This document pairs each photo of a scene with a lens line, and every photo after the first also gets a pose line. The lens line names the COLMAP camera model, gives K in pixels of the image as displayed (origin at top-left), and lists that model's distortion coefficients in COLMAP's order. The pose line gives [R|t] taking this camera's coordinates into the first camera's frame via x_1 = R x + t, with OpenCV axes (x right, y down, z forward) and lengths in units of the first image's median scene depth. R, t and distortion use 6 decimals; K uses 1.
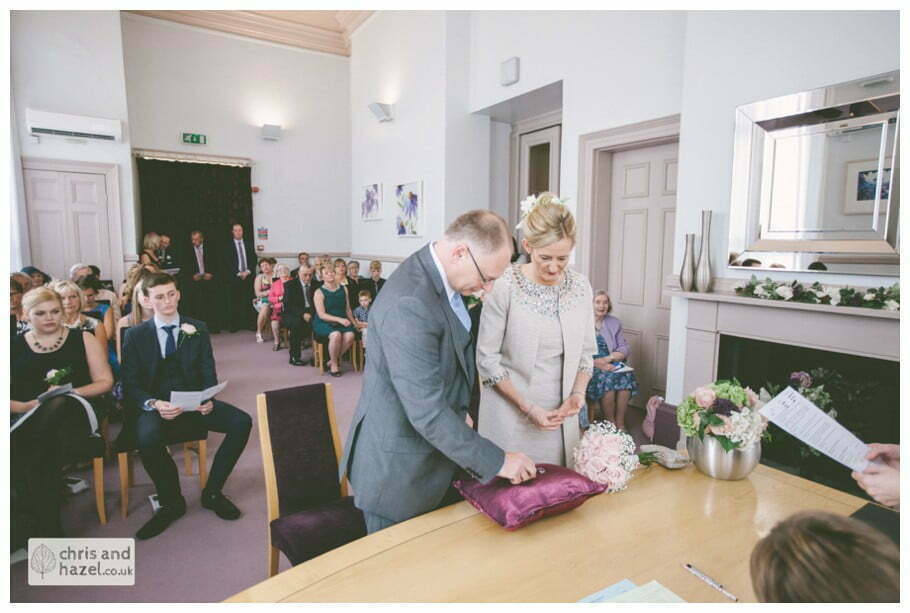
lens RADIAL K [[513.7, 0, 458.0], [0, 513.7, 303.2], [0, 0, 1]] dist [-0.018560, 0.003713]
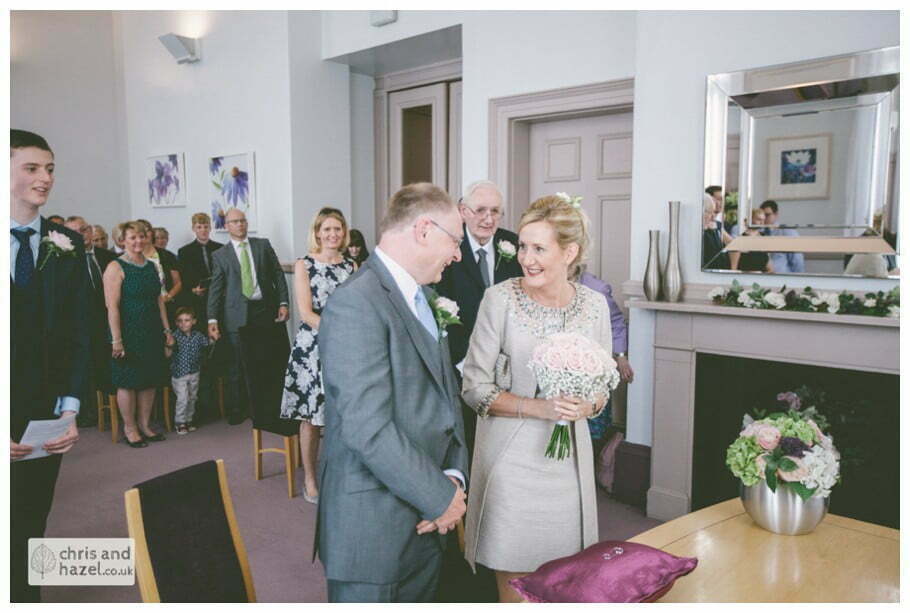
lens RADIAL K [[699.3, 0, 458.3], [0, 699.3, 307.3], [0, 0, 1]] dist [0.002464, 0.017449]
pose [[0.962255, -0.037585, 0.269543, -0.131722], [0.041055, 0.999131, -0.007245, -0.016572], [-0.269036, 0.018038, 0.962961, 0.019139]]
